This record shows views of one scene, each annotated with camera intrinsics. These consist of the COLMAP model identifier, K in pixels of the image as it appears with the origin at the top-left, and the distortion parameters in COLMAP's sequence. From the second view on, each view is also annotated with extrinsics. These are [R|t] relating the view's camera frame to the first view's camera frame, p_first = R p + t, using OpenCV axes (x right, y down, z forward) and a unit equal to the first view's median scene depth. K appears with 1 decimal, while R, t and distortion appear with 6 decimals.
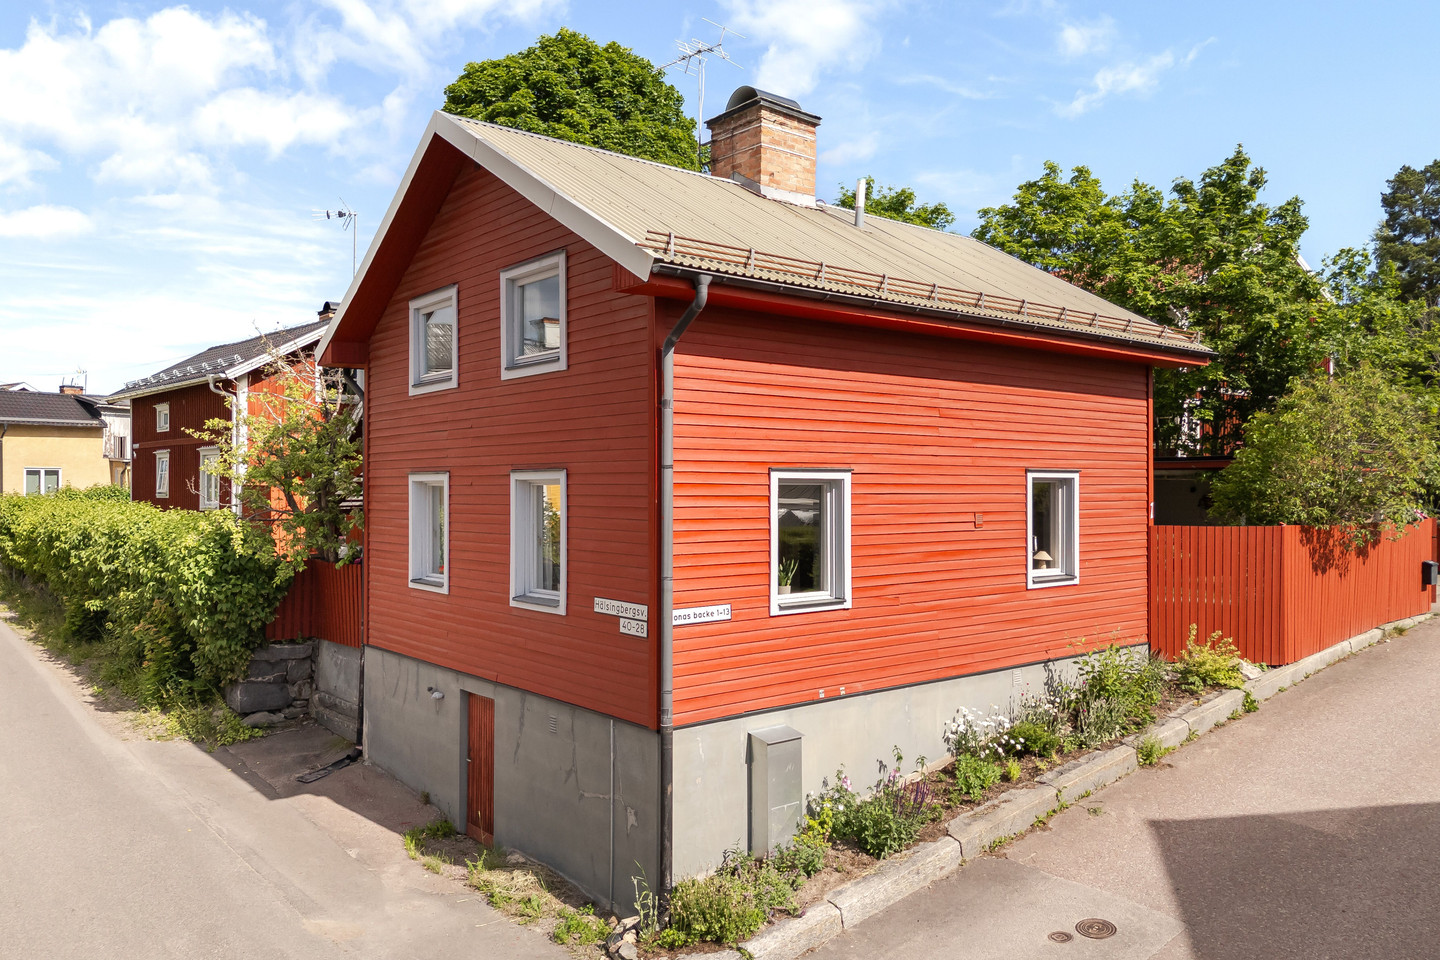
lens RADIAL K [[1077.4, 0, 717.0], [0, 1077.4, 520.0], [0, 0, 1]] dist [-0.002652, 0.001494]
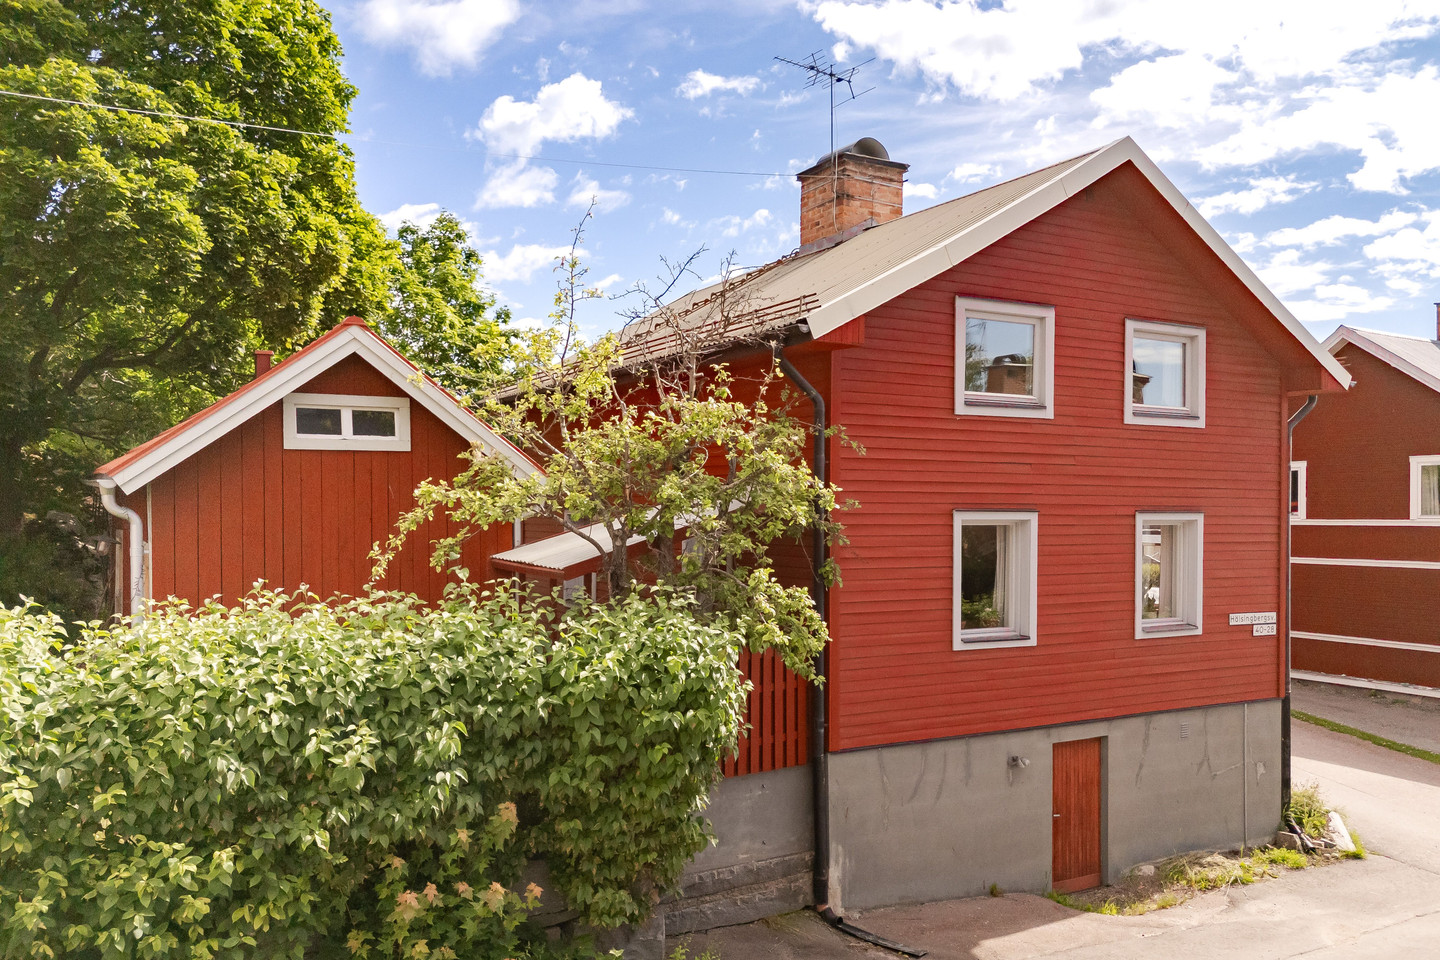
lens RADIAL K [[1077.4, 0, 717.0], [0, 1077.4, 520.0], [0, 0, 1]] dist [-0.002652, 0.001494]
pose [[0.157305, 0.010317, 0.987496, -1.324364], [0.022495, 0.999649, -0.014027, -0.032798], [-0.987294, 0.024421, 0.157017, 1.246507]]
